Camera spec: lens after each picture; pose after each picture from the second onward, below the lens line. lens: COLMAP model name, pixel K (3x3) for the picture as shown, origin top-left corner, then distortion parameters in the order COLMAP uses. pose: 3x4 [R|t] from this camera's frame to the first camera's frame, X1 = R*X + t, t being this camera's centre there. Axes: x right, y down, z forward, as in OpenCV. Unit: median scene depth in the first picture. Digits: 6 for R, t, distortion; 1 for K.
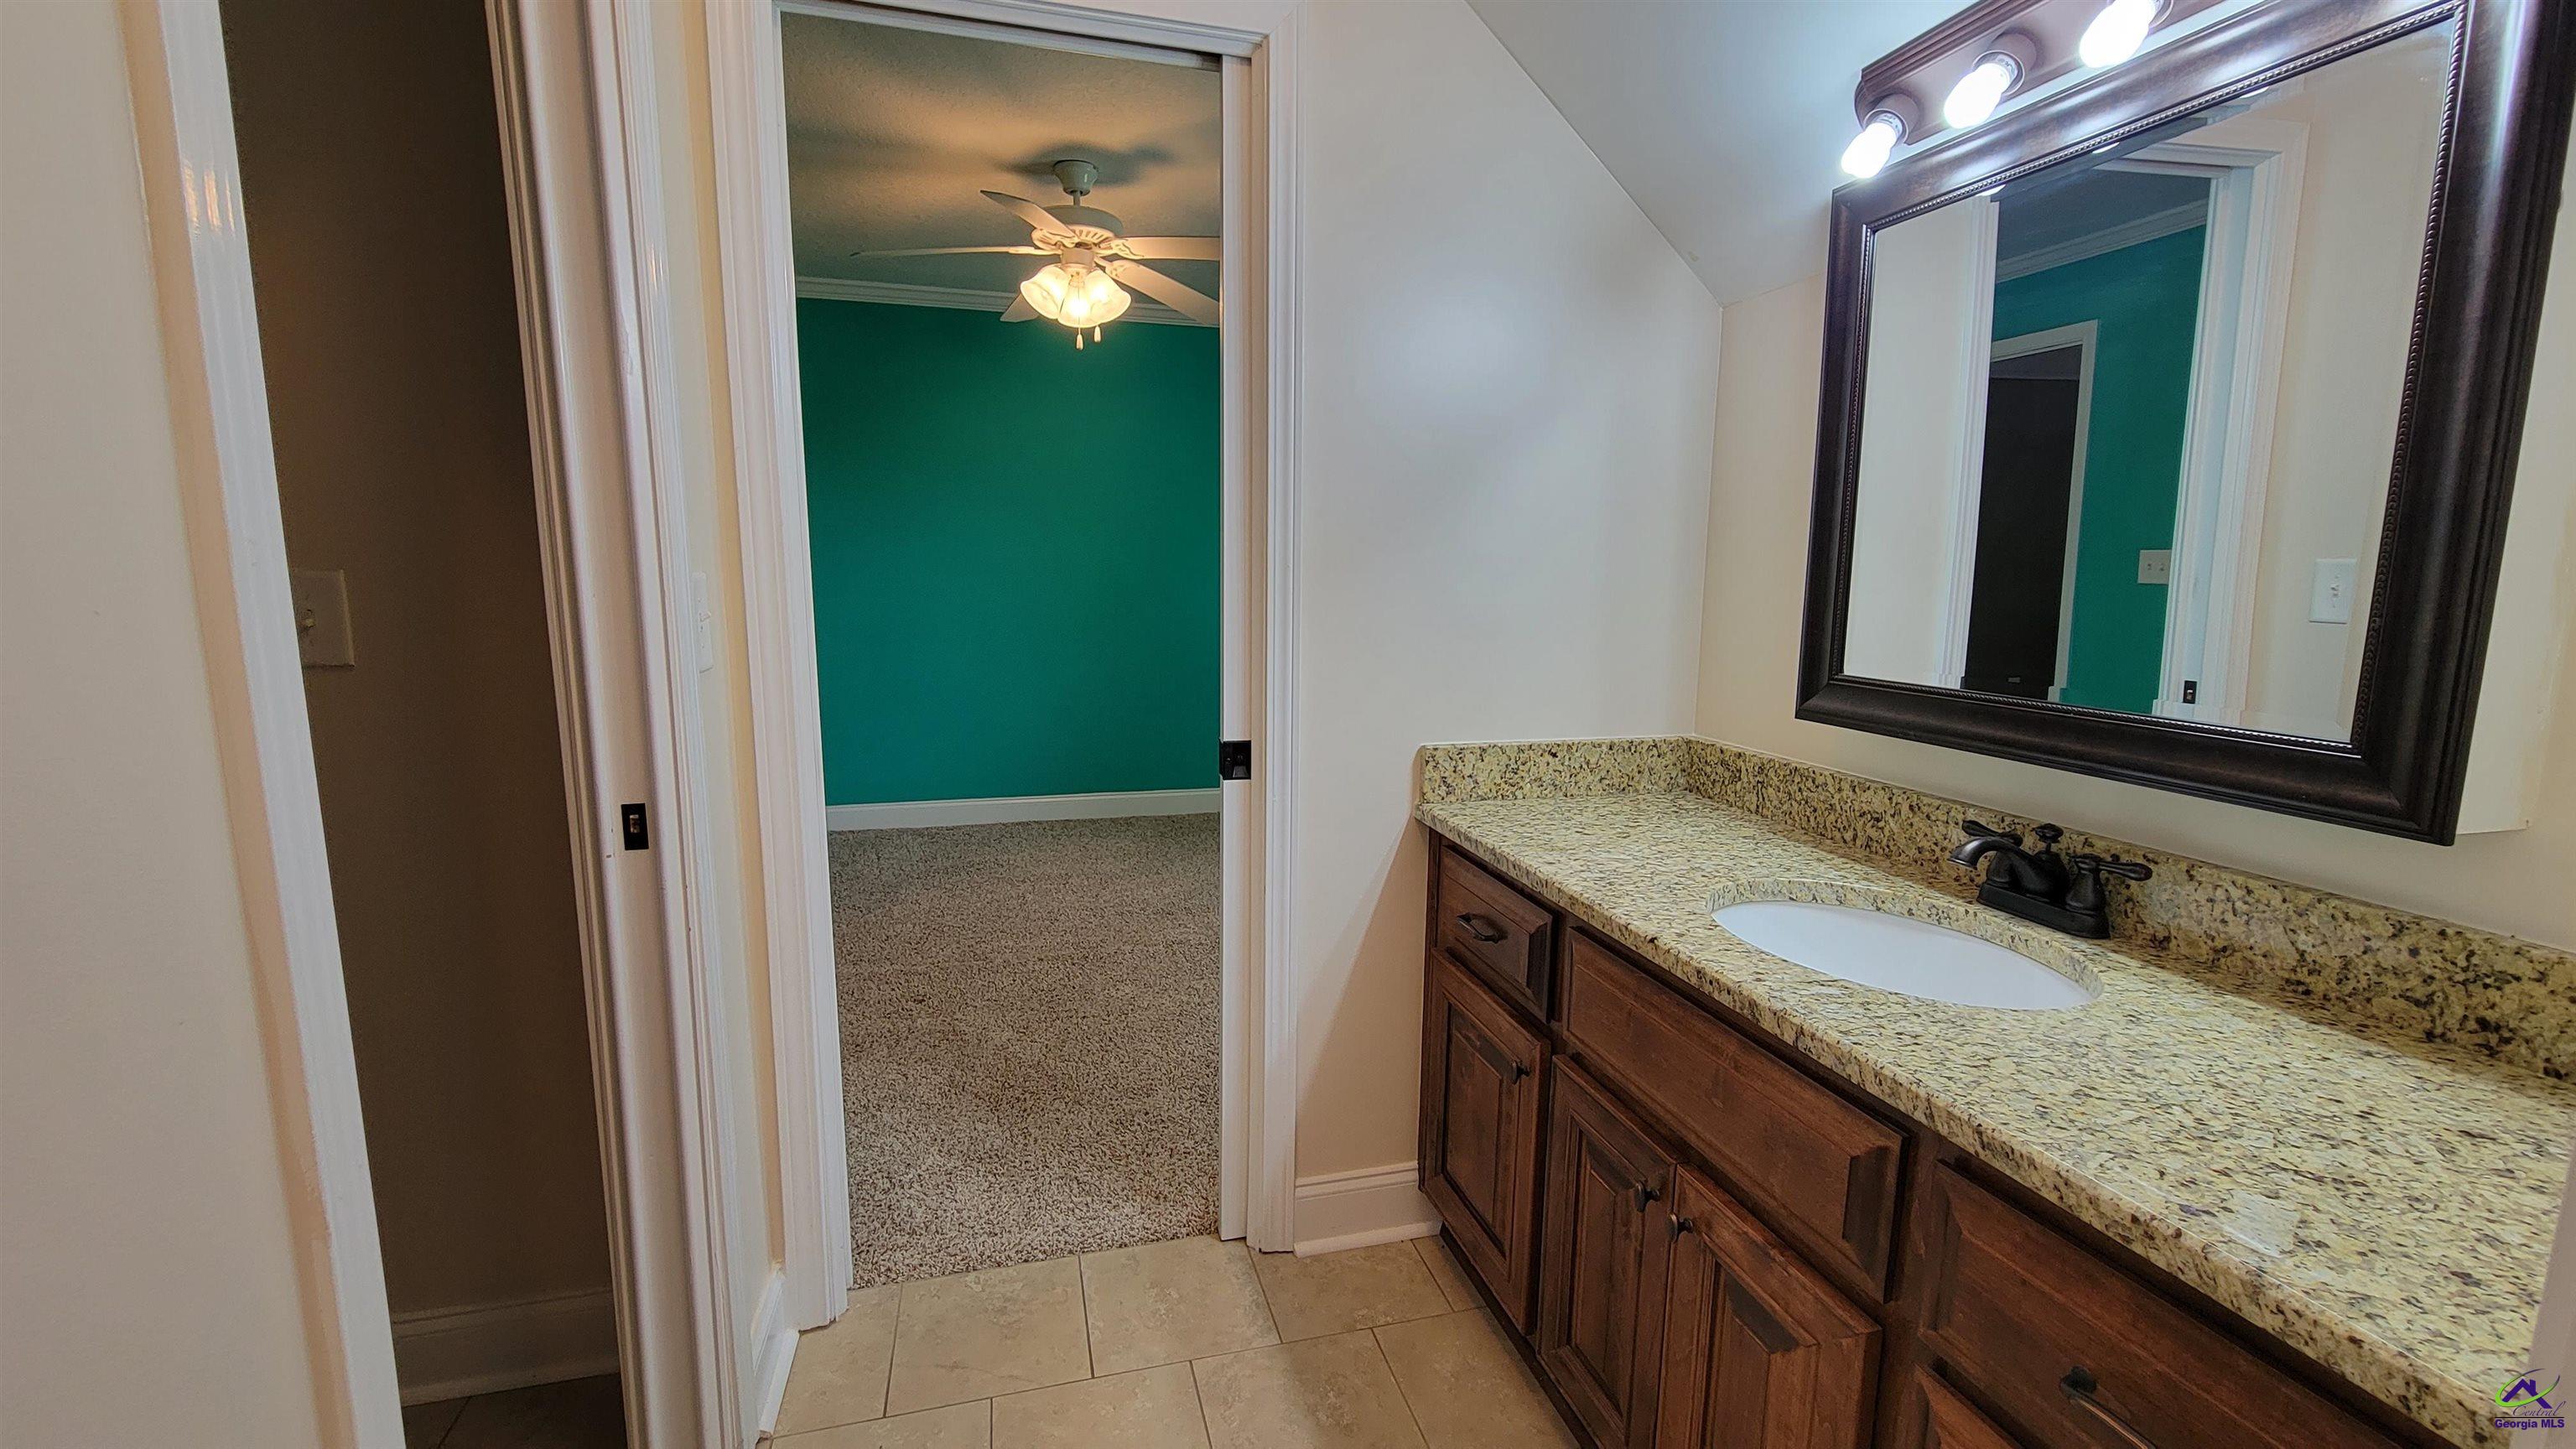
lens RADIAL K [[1054.6, 0, 1288.0], [0, 1054.6, 724.5], [0, 0, 1]] dist [0.006071, -0.000456]
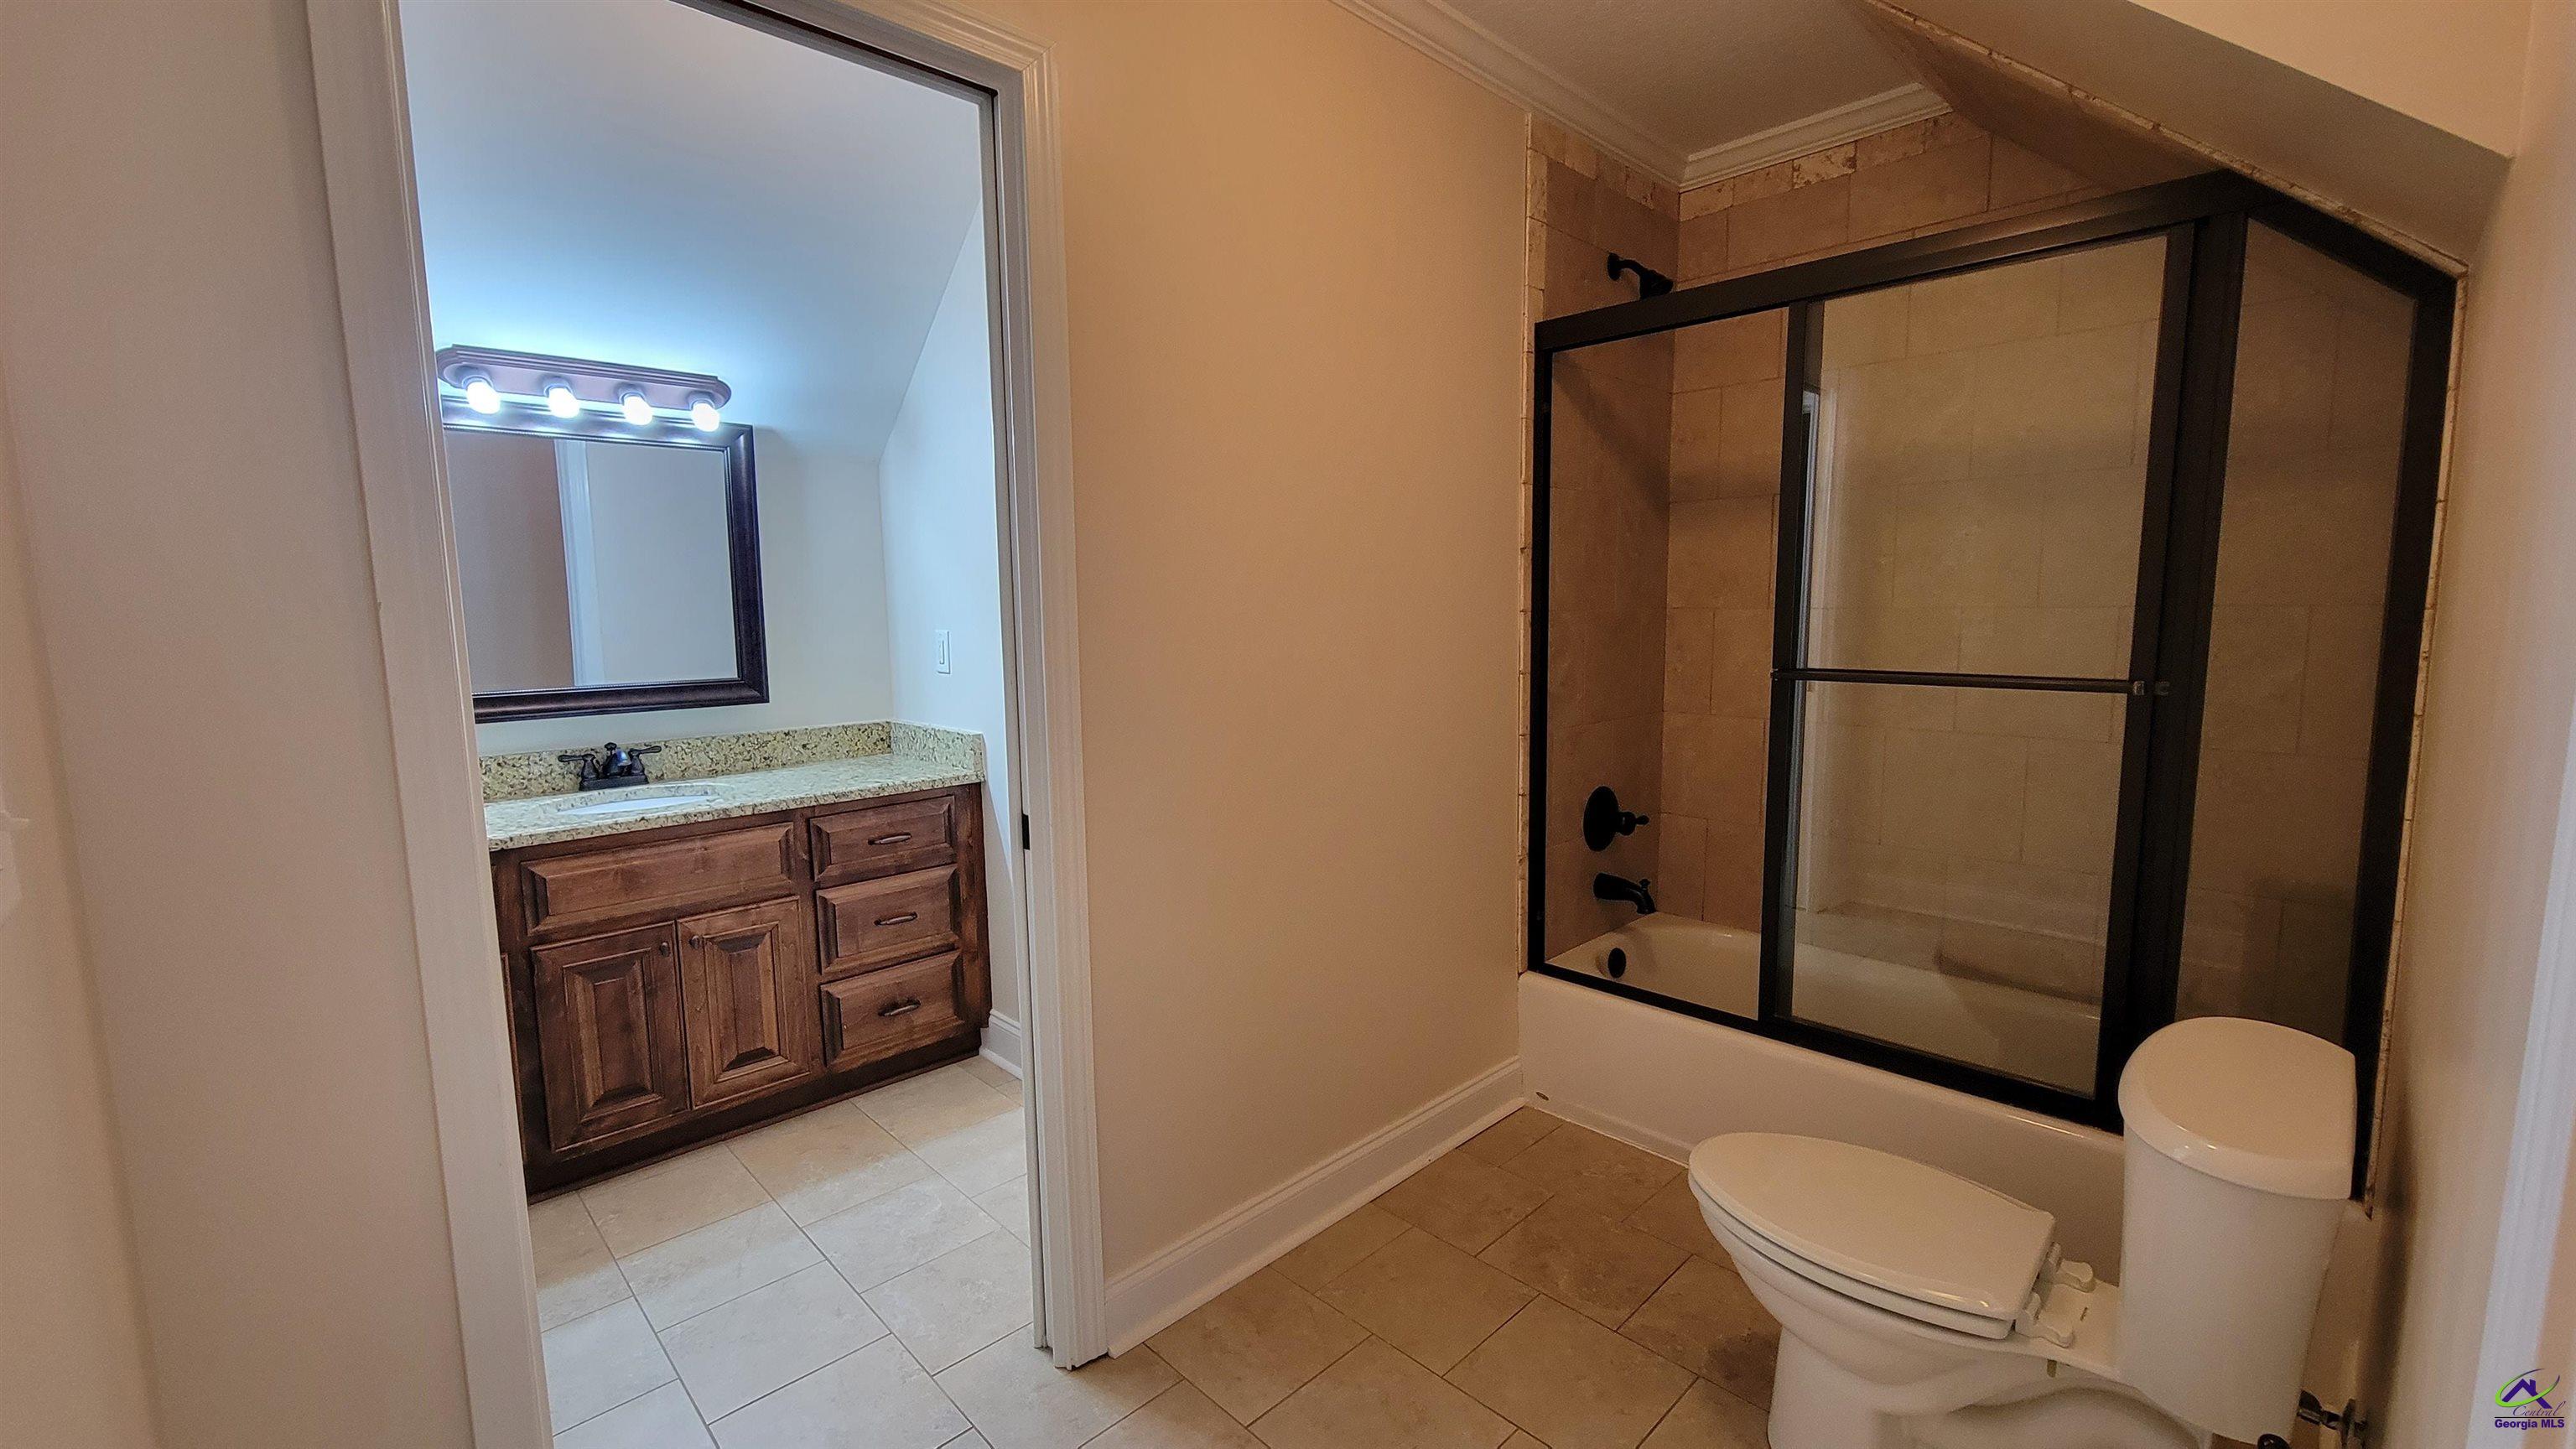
lens RADIAL K [[1057.9, 0, 1288.0], [0, 1057.9, 724.5], [0, 0, 1]] dist [-0.000695, -0.000430]
pose [[-0.482006, -0.107115, 0.869595, -1.823949], [0.138862, 0.970615, 0.196528, -0.173561], [-0.865094, 0.215482, -0.452968, 0.787232]]
